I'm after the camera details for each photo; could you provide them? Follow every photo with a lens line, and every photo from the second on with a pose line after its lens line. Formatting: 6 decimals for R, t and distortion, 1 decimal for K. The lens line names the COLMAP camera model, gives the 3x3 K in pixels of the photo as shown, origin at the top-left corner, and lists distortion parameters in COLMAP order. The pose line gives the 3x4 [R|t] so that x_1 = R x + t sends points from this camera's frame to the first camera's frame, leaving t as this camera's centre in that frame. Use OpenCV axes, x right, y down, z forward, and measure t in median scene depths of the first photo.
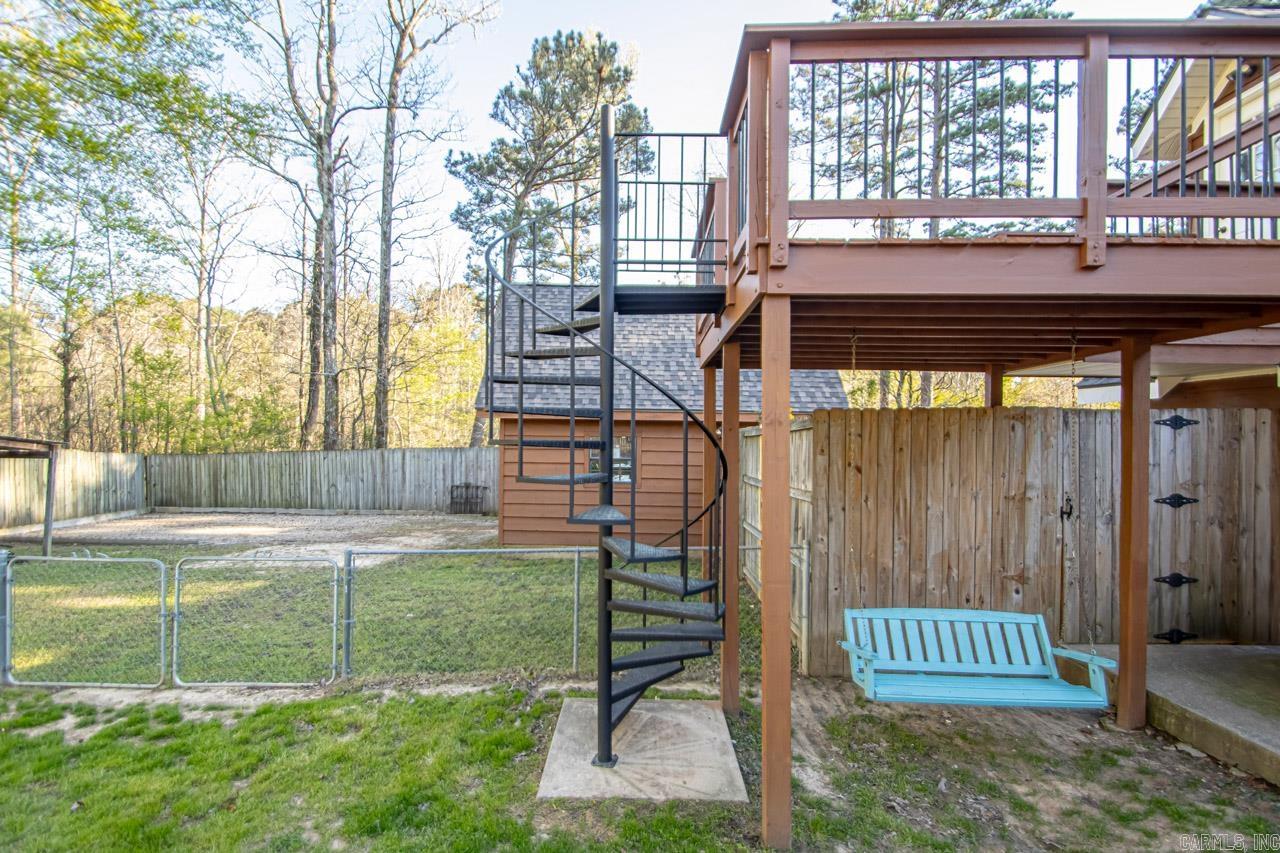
lens RADIAL K [[604.4, 0, 640.0], [0, 604.4, 426.5], [0, 0, 1]] dist [0.011023, -0.015048]
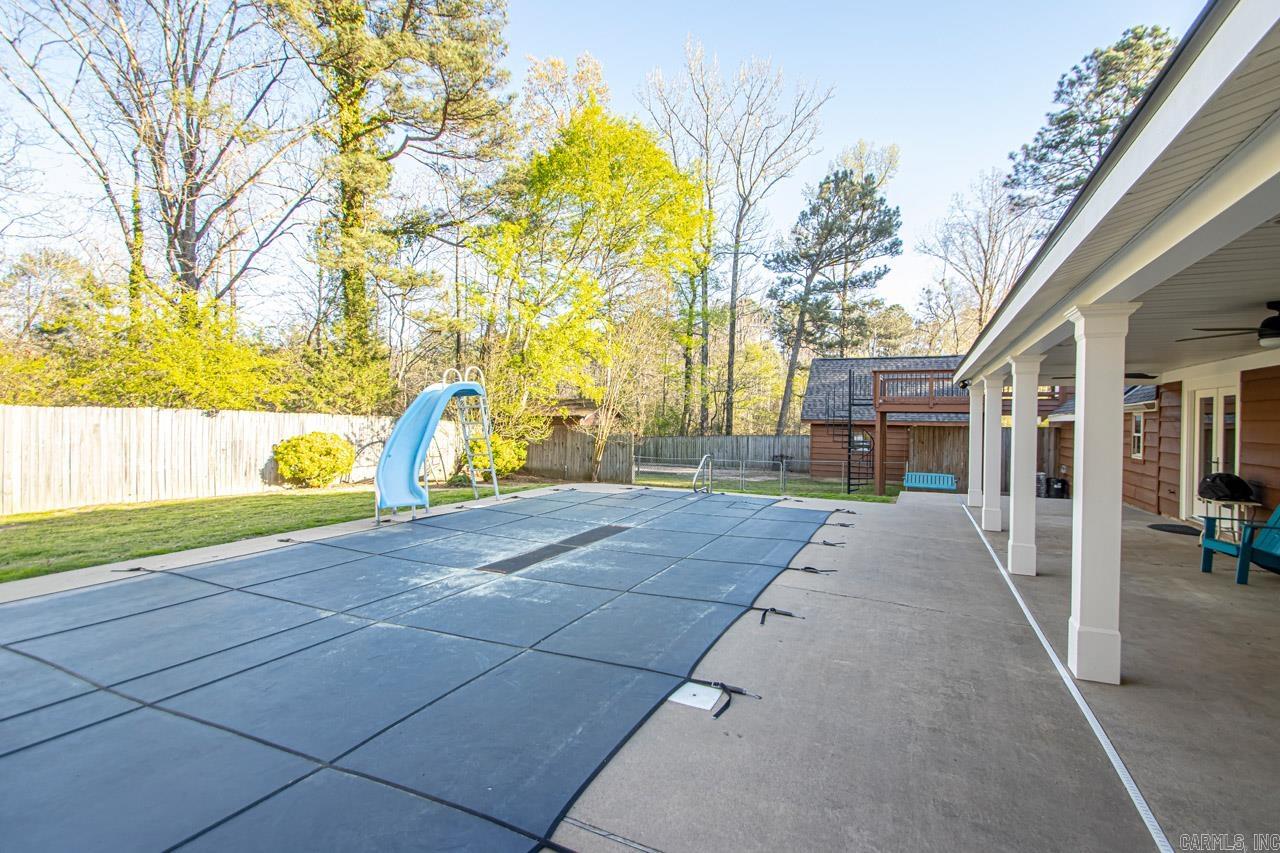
lens RADIAL K [[604.4, 0, 640.0], [0, 604.4, 426.5], [0, 0, 1]] dist [0.011023, -0.015048]
pose [[0.908529, 0.016929, -0.417478, 0.068267], [-0.011073, 0.999803, 0.016445, -0.013657], [0.417674, -0.010318, 0.908538, -0.638132]]
